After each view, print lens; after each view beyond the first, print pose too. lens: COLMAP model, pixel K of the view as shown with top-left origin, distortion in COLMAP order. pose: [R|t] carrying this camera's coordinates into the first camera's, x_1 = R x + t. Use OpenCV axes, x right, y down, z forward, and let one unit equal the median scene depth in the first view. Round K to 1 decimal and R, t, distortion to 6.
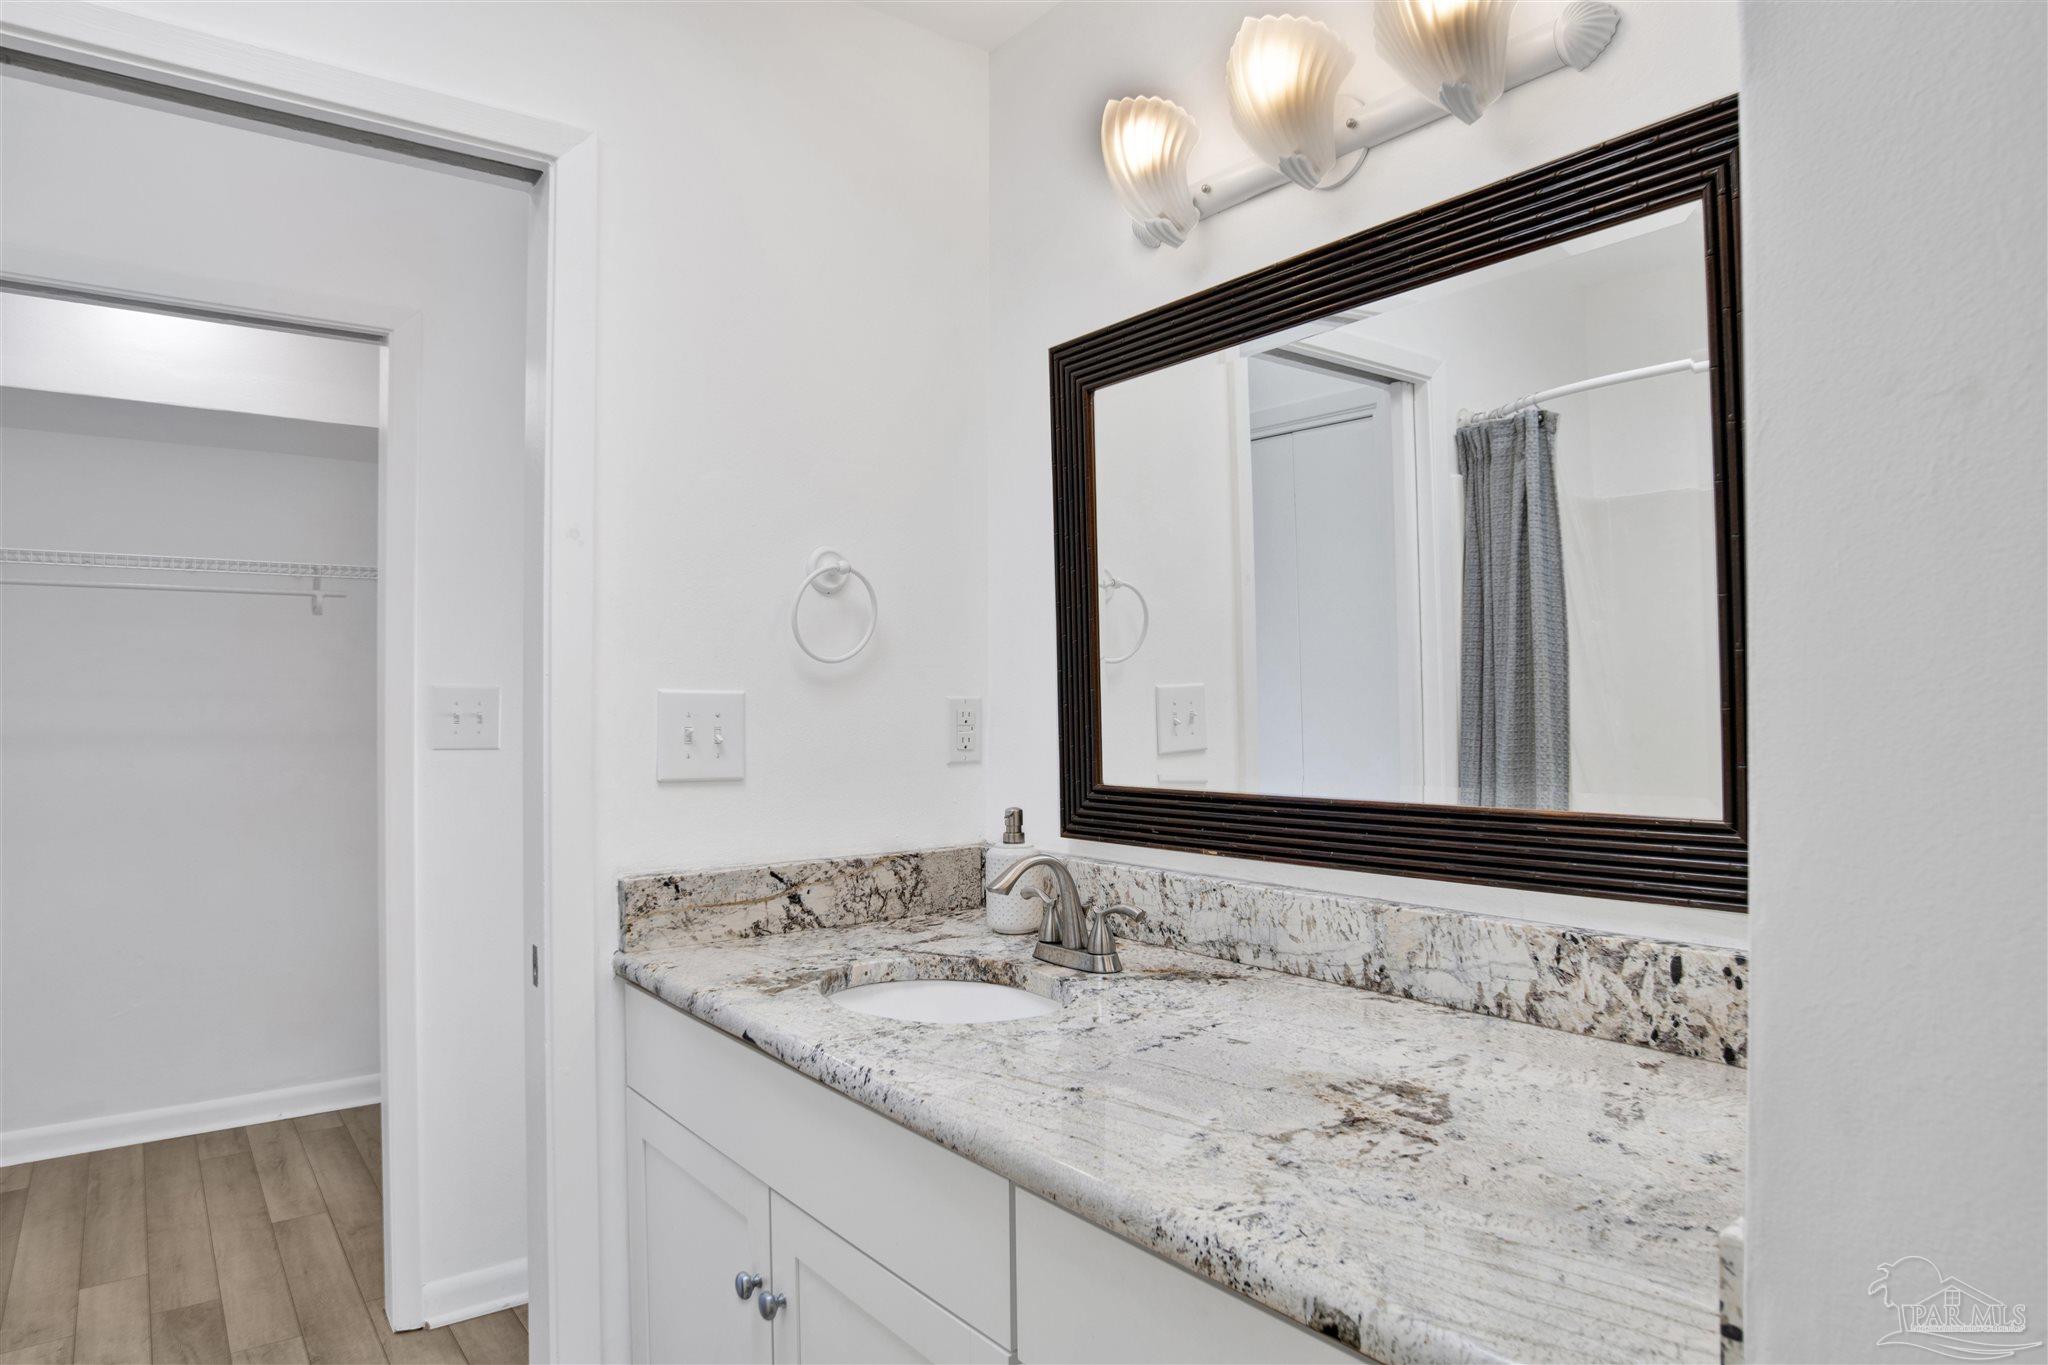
lens RADIAL K [[1296.0, 0, 1024.0], [0, 1296.0, 682.5], [0, 0, 1]] dist [-0.045878, 0.000172]
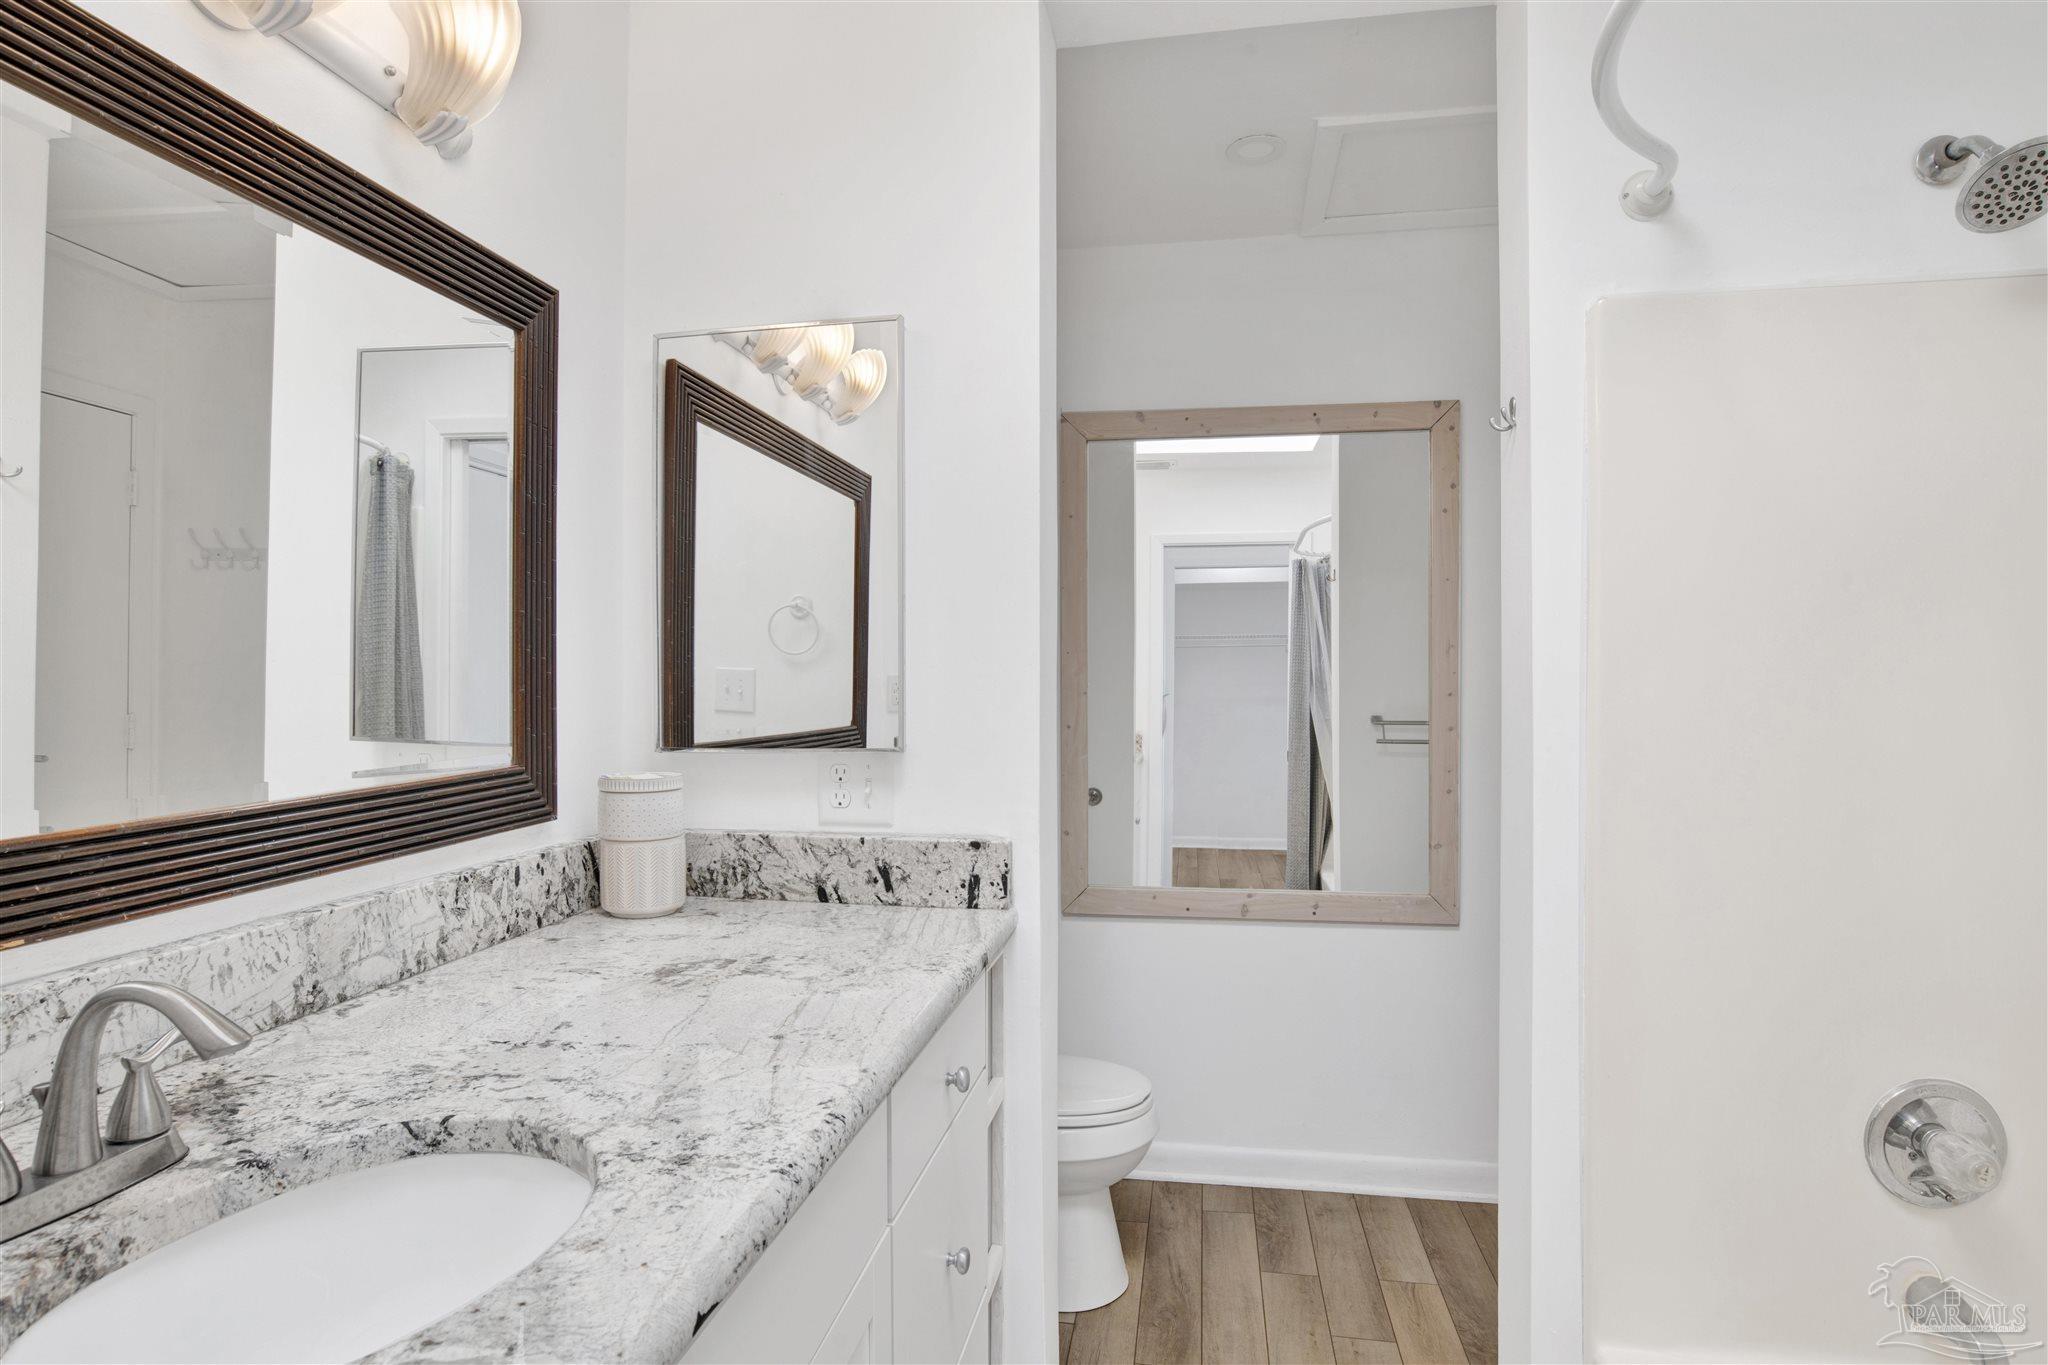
lens RADIAL K [[1055.0, 0, 1065.7], [0, 1055.0, 678.4], [0, 0, 1]] dist [-0.068759, 0.018884]
pose [[-0.716864, 0.014919, 0.697054, -0.662663], [0.002814, 0.999825, -0.018506, 0.029365], [-0.697208, -0.011305, -0.716780, 1.301932]]
